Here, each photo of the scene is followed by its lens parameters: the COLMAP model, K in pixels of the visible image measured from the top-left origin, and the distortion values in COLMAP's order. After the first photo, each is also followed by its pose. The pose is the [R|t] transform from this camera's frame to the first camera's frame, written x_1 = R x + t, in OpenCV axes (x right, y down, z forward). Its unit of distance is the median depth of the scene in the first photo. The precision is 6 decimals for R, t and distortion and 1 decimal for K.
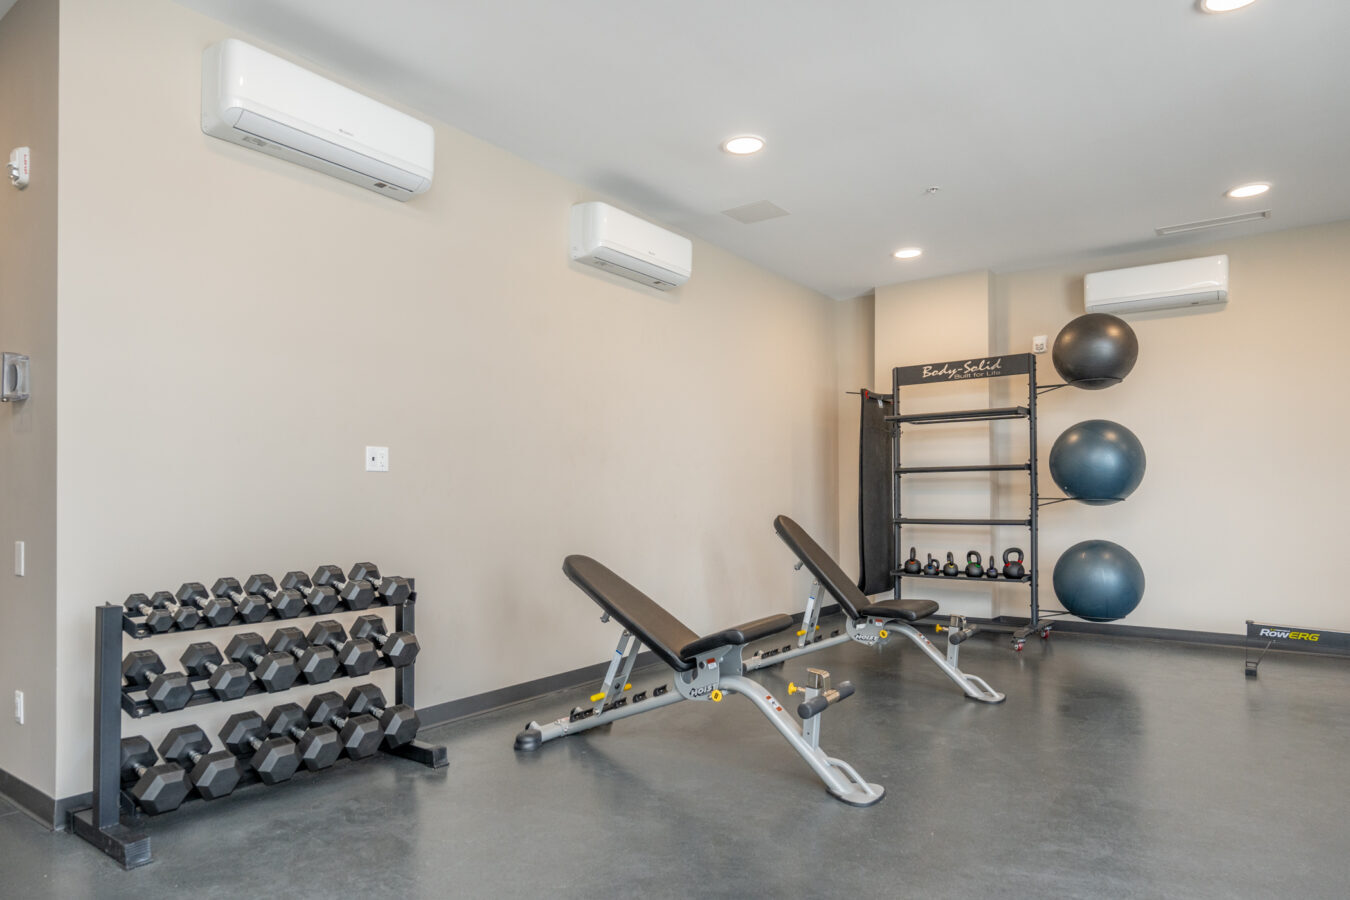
lens RADIAL K [[824.0, 0, 697.2], [0, 824.0, 482.3], [0, 0, 1]] dist [0.003698, 0.000203]
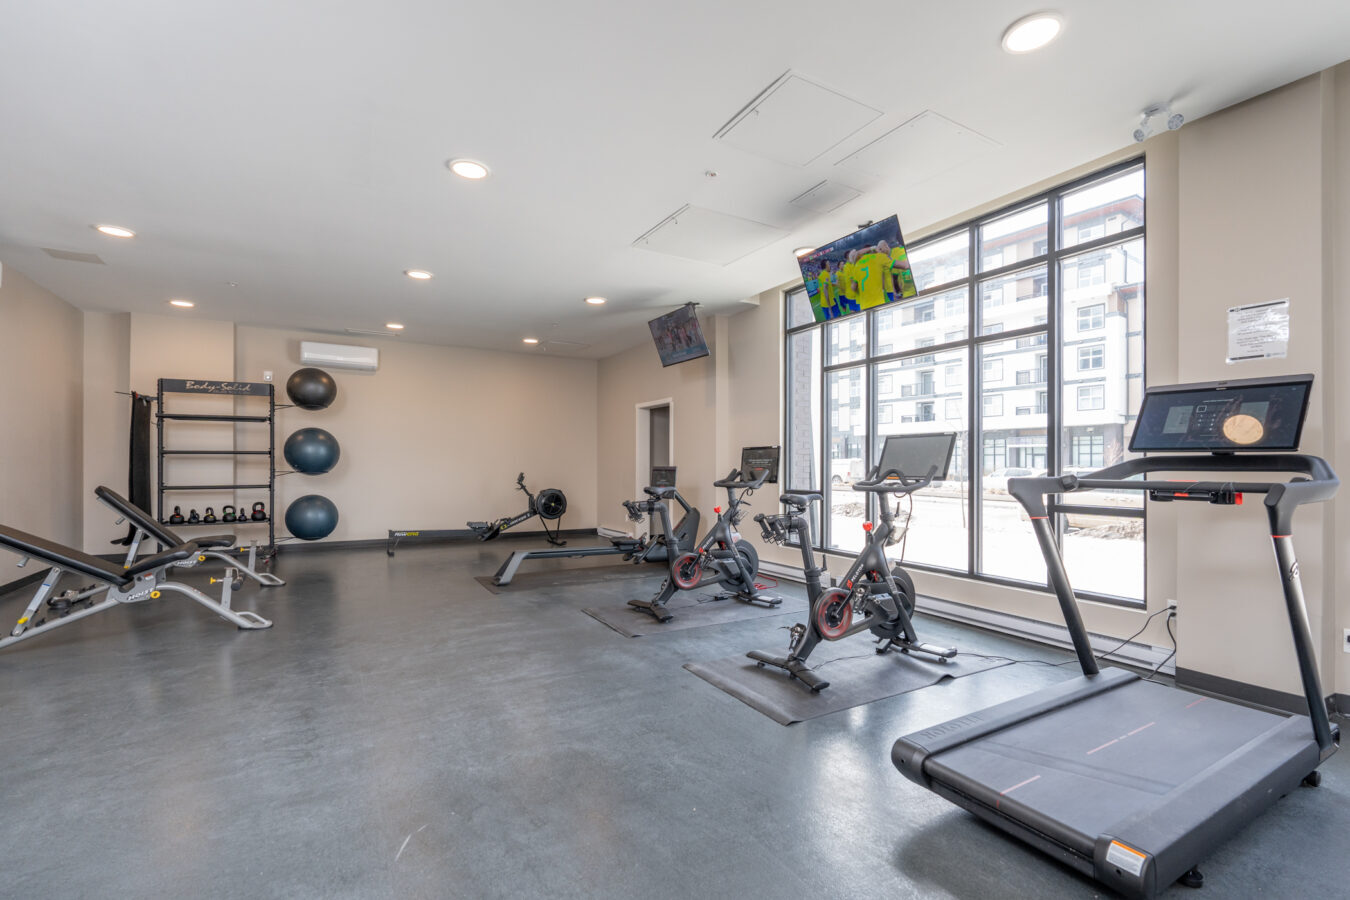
lens RADIAL K [[599.2, 0, 681.6], [0, 599.2, 457.9], [0, 0, 1]] dist [-0.022969, -0.000171]
pose [[0.407919, 0.013260, 0.912922, -0.349732], [-0.016666, 0.999836, -0.007076, -0.013656], [-0.912866, -0.012329, 0.408073, -0.247460]]
